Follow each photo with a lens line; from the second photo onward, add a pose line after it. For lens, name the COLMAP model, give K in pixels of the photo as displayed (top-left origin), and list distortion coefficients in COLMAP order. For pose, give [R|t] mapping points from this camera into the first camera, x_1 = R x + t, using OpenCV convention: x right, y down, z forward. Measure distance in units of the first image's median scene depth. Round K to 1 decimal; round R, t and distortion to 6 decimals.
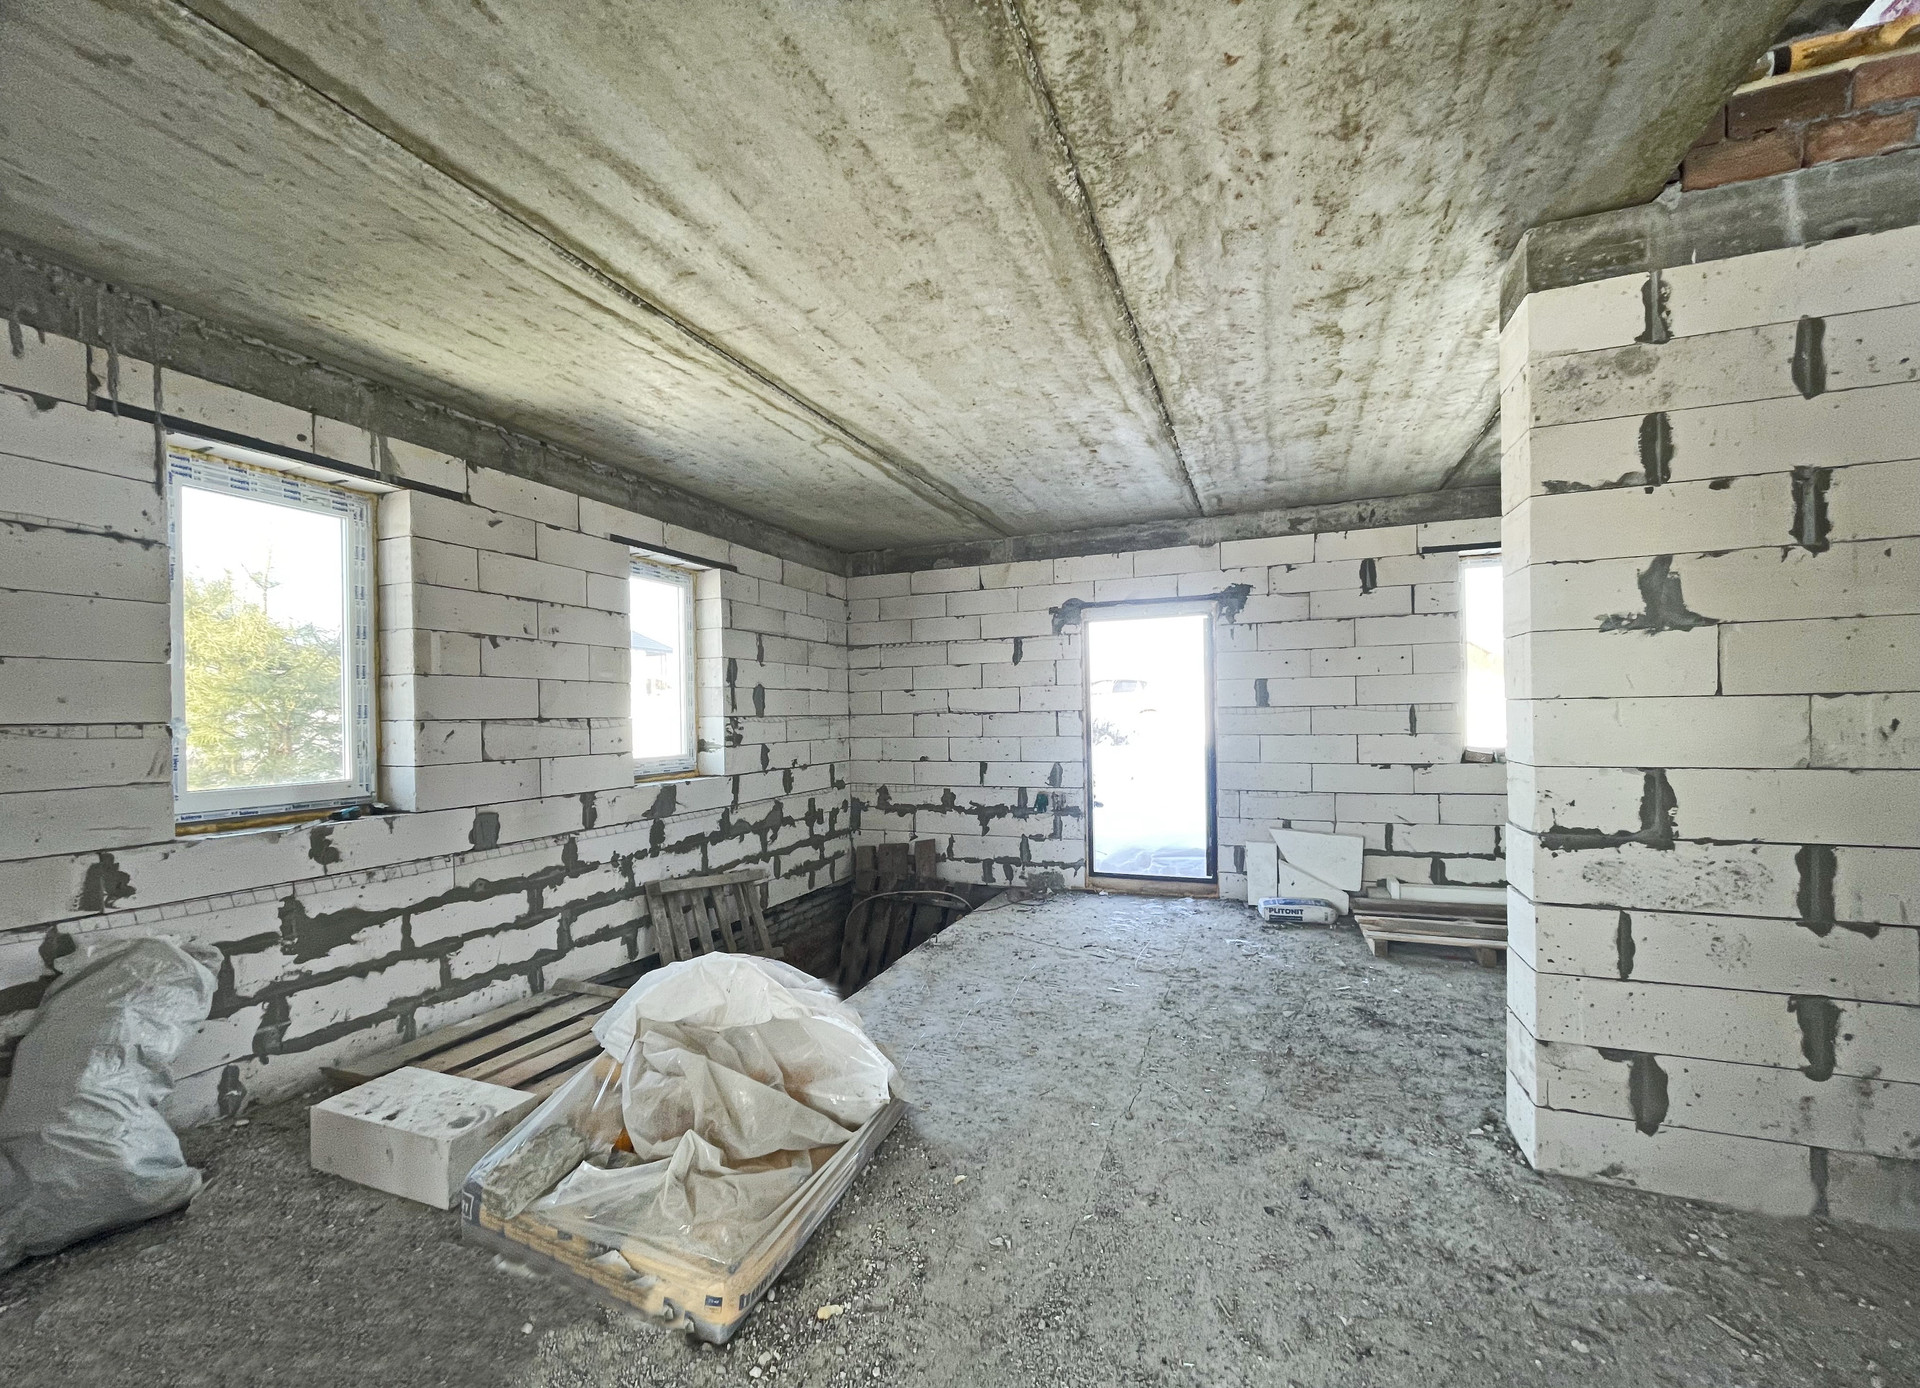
lens RADIAL K [[771.5, 0, 960.7], [0, 771.5, 717.2], [0, 0, 1]] dist [-0.000286, 0.000084]
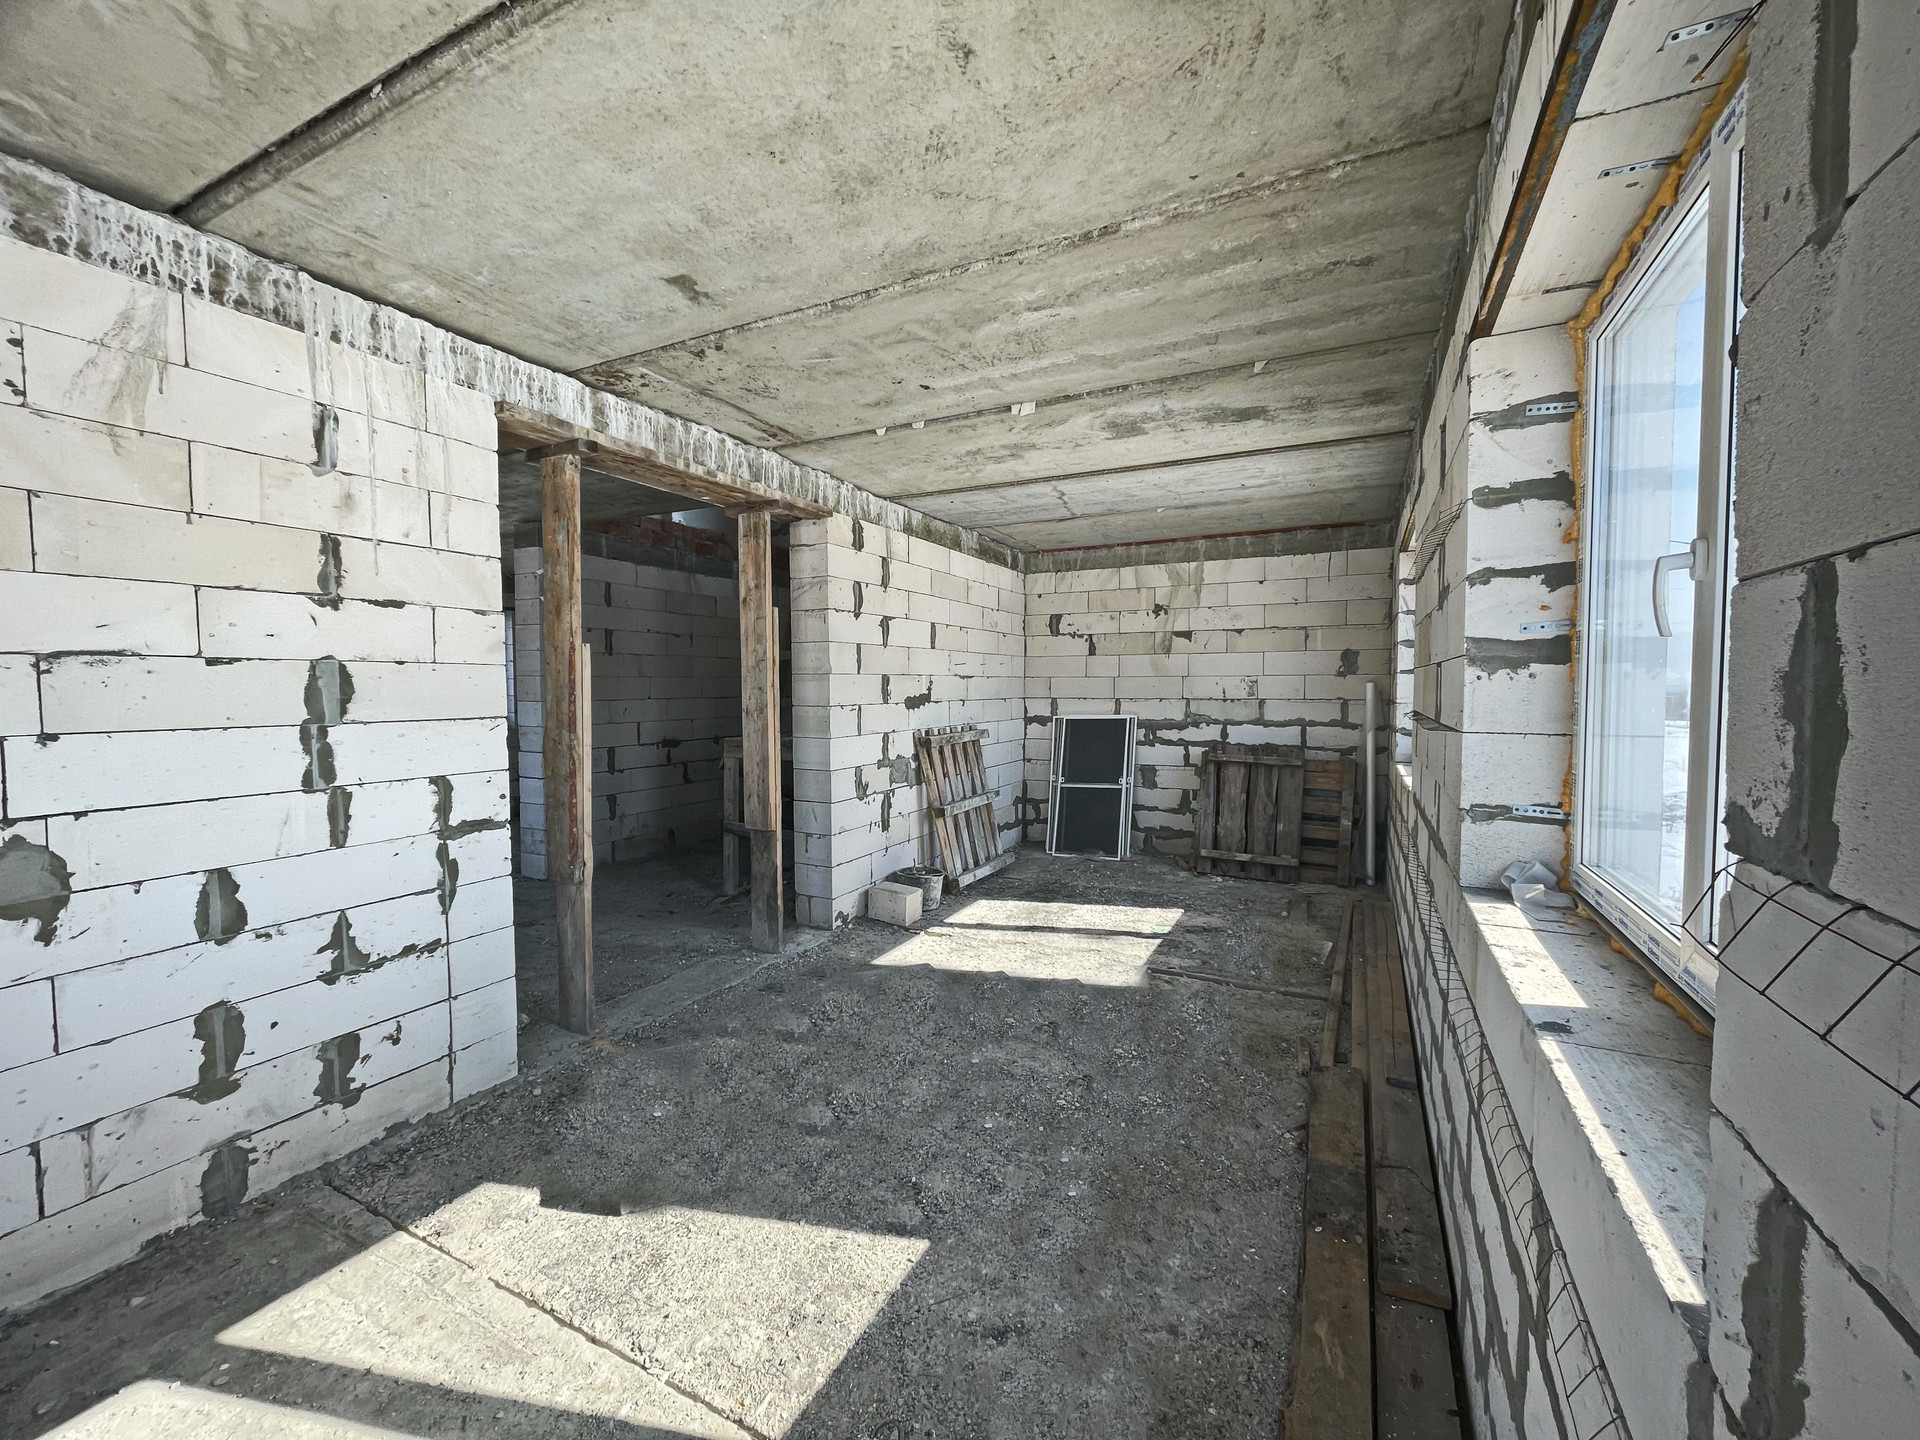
lens RADIAL K [[770.3, 0, 961.1], [0, 770.3, 717.9], [0, 0, 1]] dist [-0.002355, -0.001043]
pose [[0.087390, -0.026551, 0.995820, -0.880427], [0.003654, 0.999647, 0.026332, -0.015562], [-0.996167, 0.001338, 0.087456, -0.329511]]
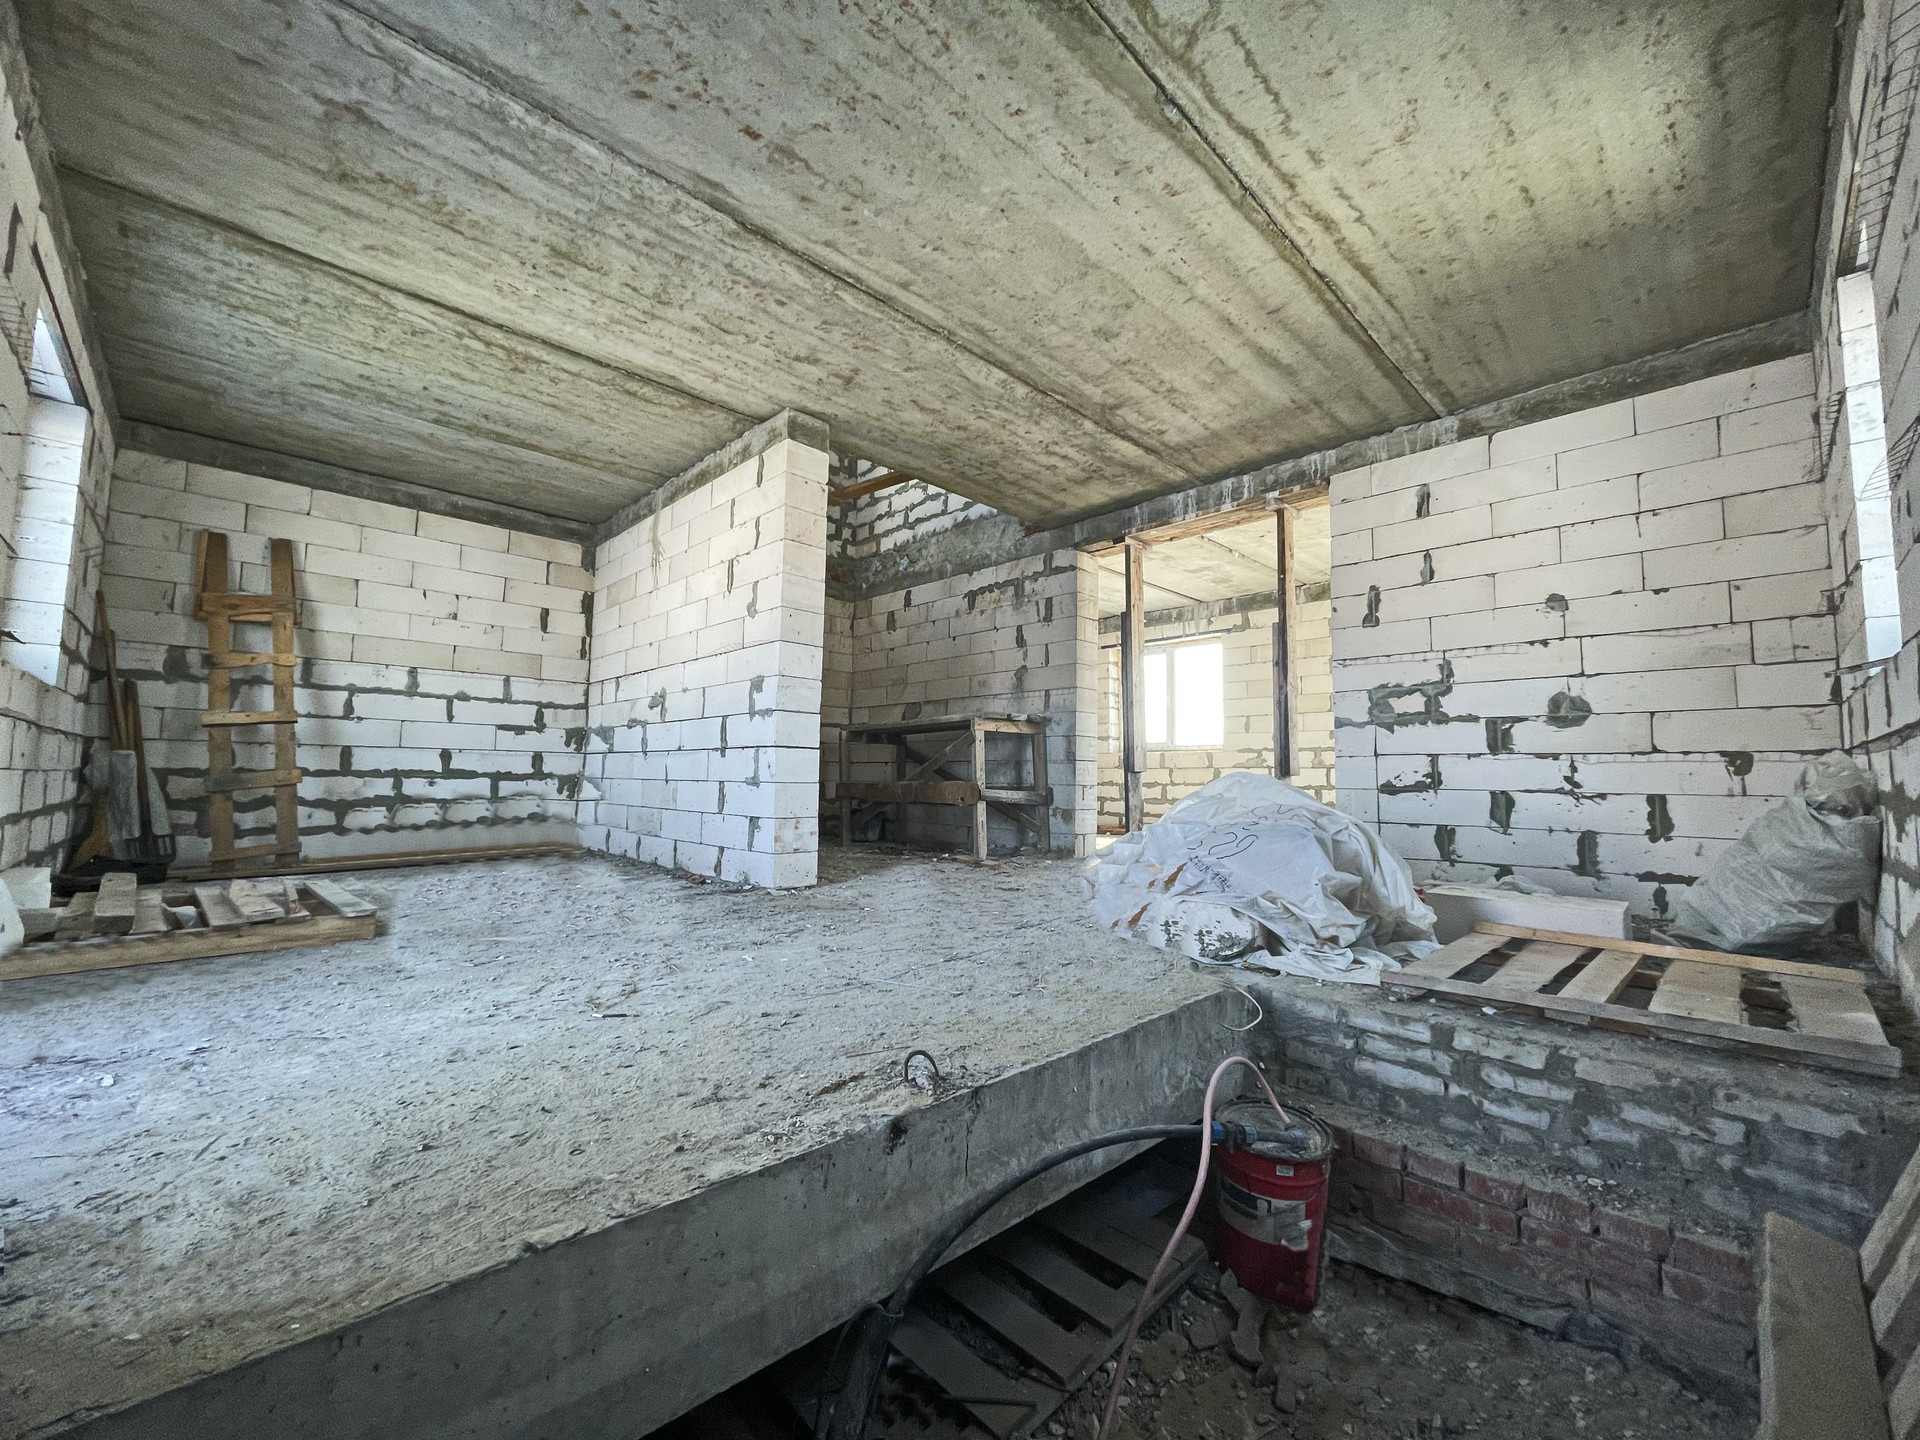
lens RADIAL K [[770.3, 0, 961.1], [0, 770.3, 717.9], [0, 0, 1]] dist [-0.002355, -0.001043]
pose [[-0.915053, 0.036321, 0.401695, -0.199843], [0.002844, 0.996493, -0.083626, 0.166361], [-0.403323, -0.075380, -0.911948, 1.346775]]
